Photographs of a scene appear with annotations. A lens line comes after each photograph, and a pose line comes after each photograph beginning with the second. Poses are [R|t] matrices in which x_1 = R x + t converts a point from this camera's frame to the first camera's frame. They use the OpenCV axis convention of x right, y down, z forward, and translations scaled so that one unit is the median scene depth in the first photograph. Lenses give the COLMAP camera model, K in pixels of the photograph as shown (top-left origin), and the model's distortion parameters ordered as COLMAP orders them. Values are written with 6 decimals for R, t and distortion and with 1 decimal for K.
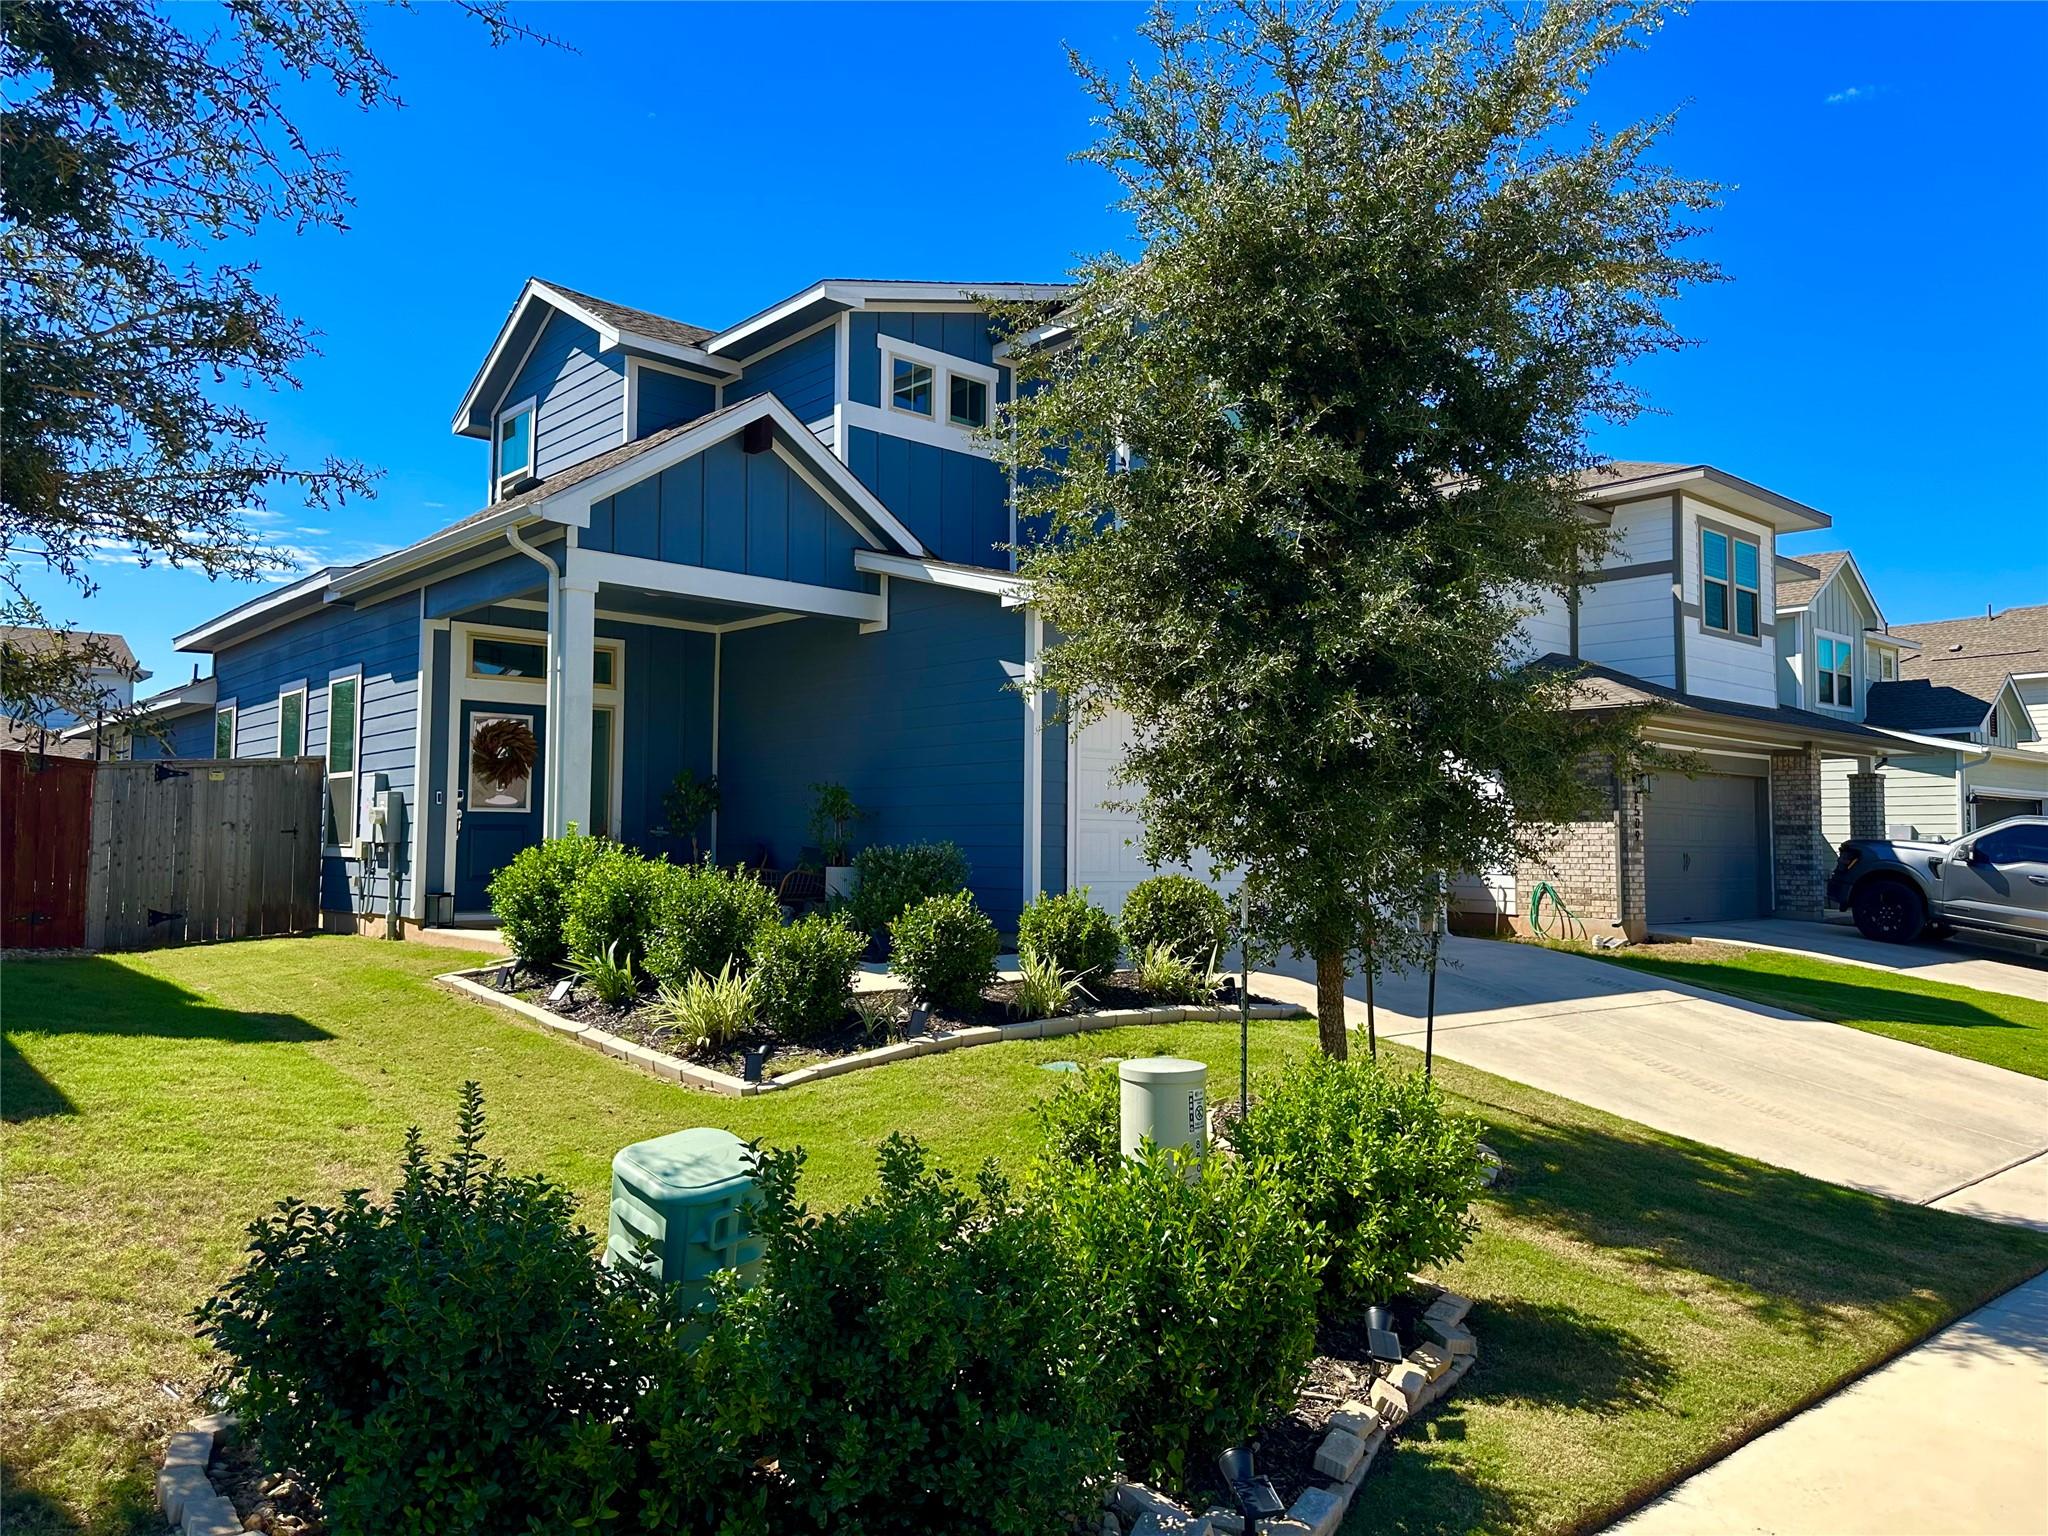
lens RADIAL K [[1450.2, 0, 1030.6], [0, 1450.2, 773.4], [0, 0, 1]] dist [0.006886, 0.003138]
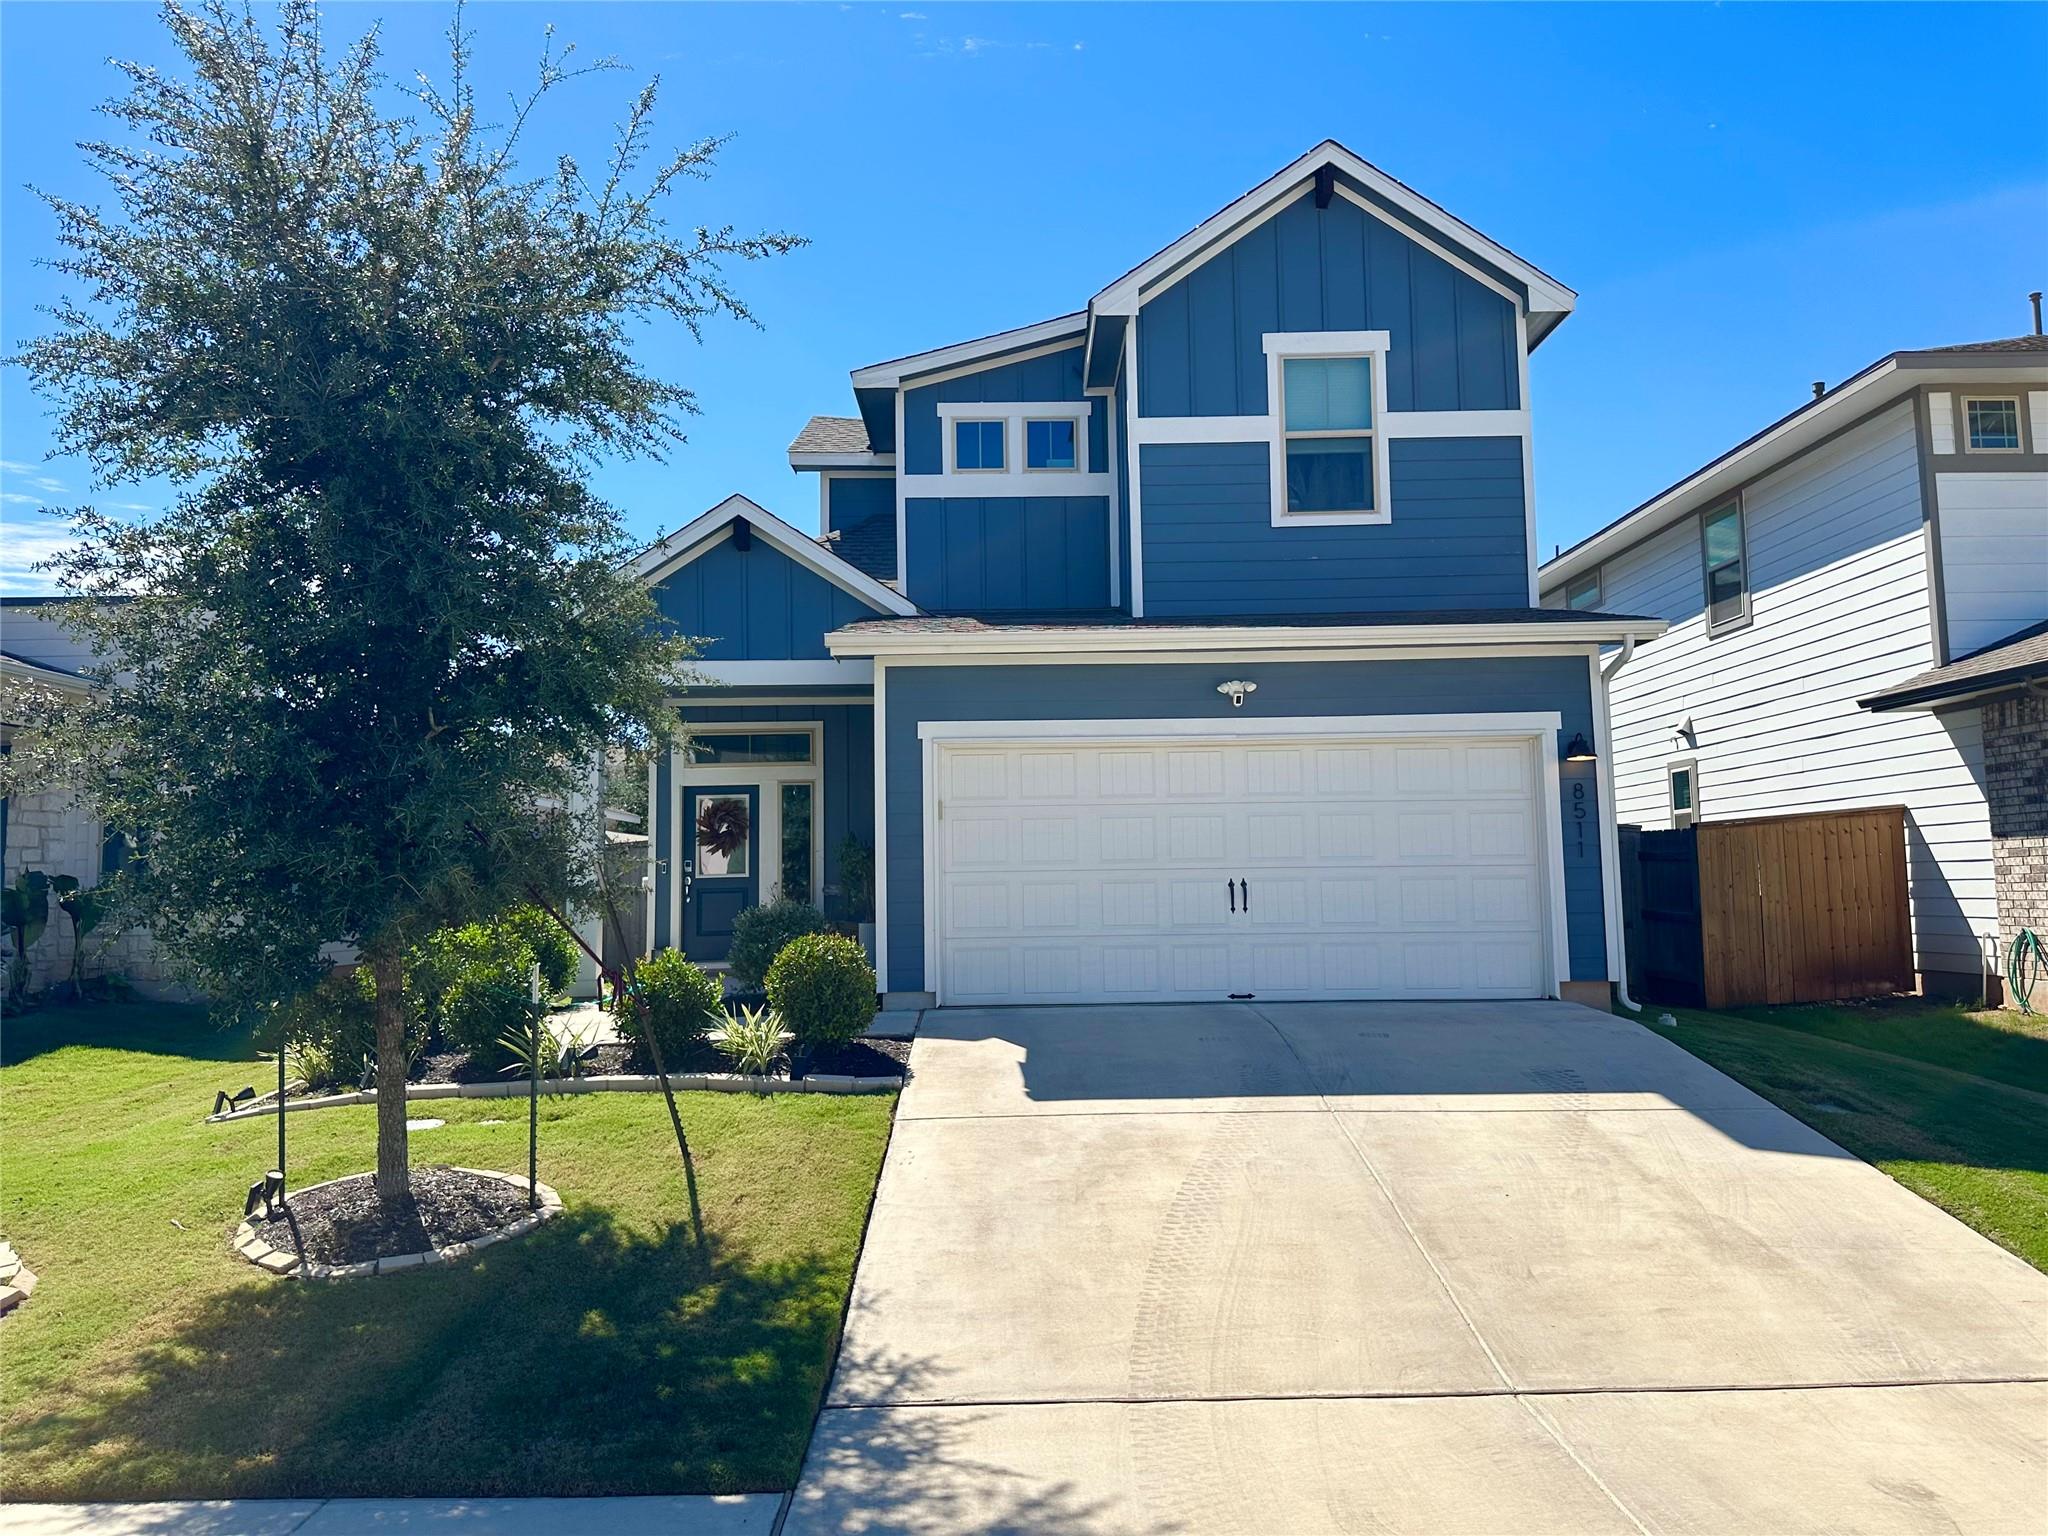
lens RADIAL K [[1450.2, 0, 1028.6], [0, 1450.2, 763.3], [0, 0, 1]] dist [0.006886, 0.003138]
pose [[0.757536, -0.081443, -0.647692, 0.589195], [0.057574, 0.996656, -0.057986, 0.015877], [0.650249, 0.006636, 0.759692, 0.258415]]
